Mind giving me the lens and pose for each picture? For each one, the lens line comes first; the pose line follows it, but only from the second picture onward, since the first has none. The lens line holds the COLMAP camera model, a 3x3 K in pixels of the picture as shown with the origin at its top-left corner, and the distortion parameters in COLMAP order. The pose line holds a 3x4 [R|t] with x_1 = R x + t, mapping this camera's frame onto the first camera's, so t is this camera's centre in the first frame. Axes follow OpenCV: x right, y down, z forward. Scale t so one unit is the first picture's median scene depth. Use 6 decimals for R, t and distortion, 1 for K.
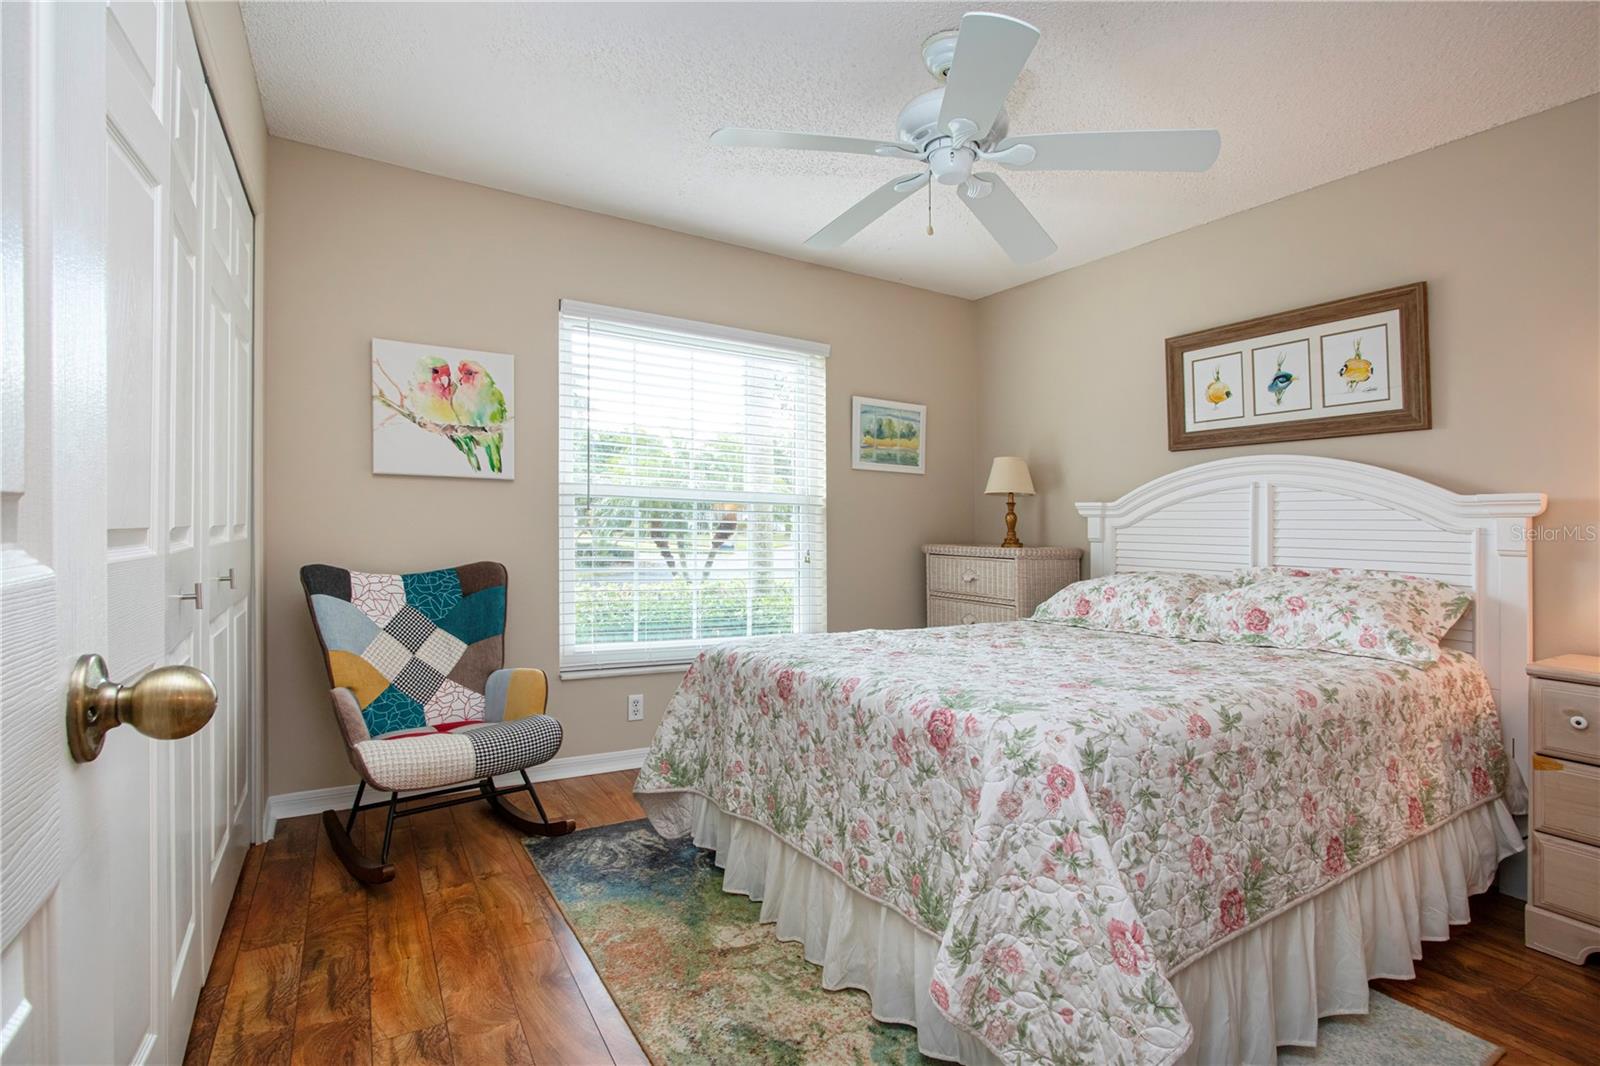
lens RADIAL K [[757.8, 0, 806.2], [0, 757.8, 575.0], [0, 0, 1]] dist [-0.018966, 0.000284]
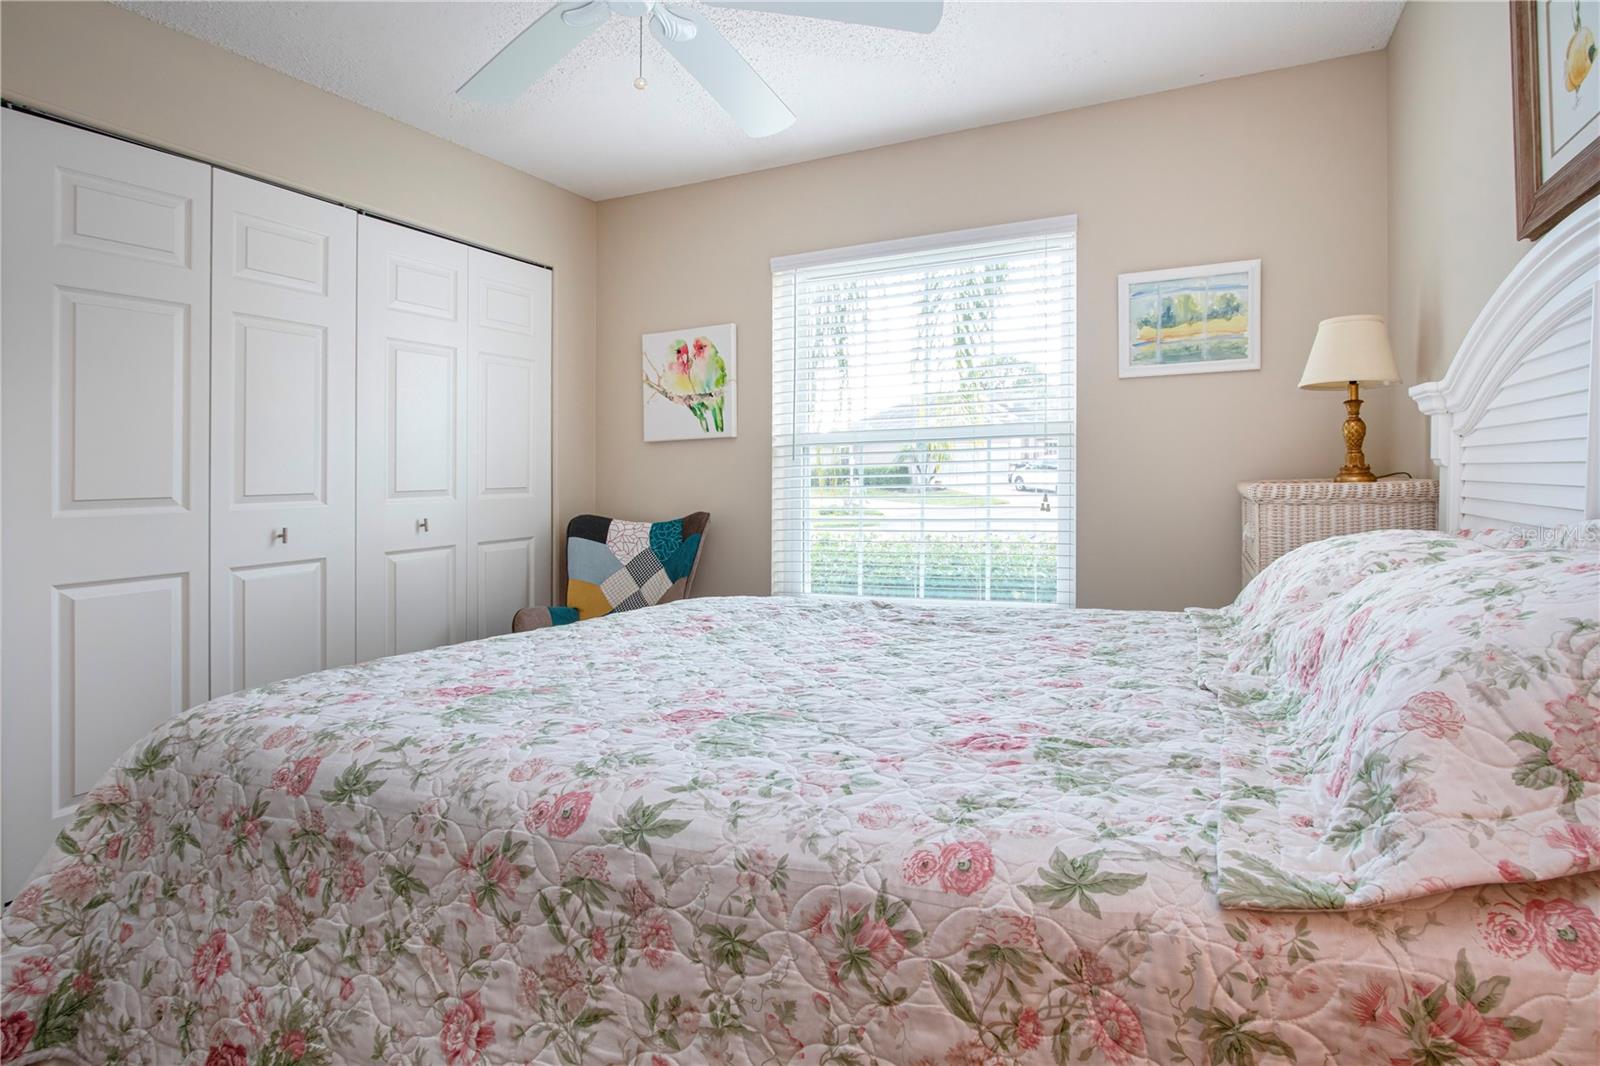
lens RADIAL K [[779.0, 0, 883.4], [0, 779.0, 525.9], [0, 0, 1]] dist [-0.020813, 0.000663]
pose [[0.607408, 0.010626, -0.794319, 0.674089], [-0.006670, 0.999944, 0.008276, -0.008007], [0.794362, 0.000271, 0.607445, 0.508070]]
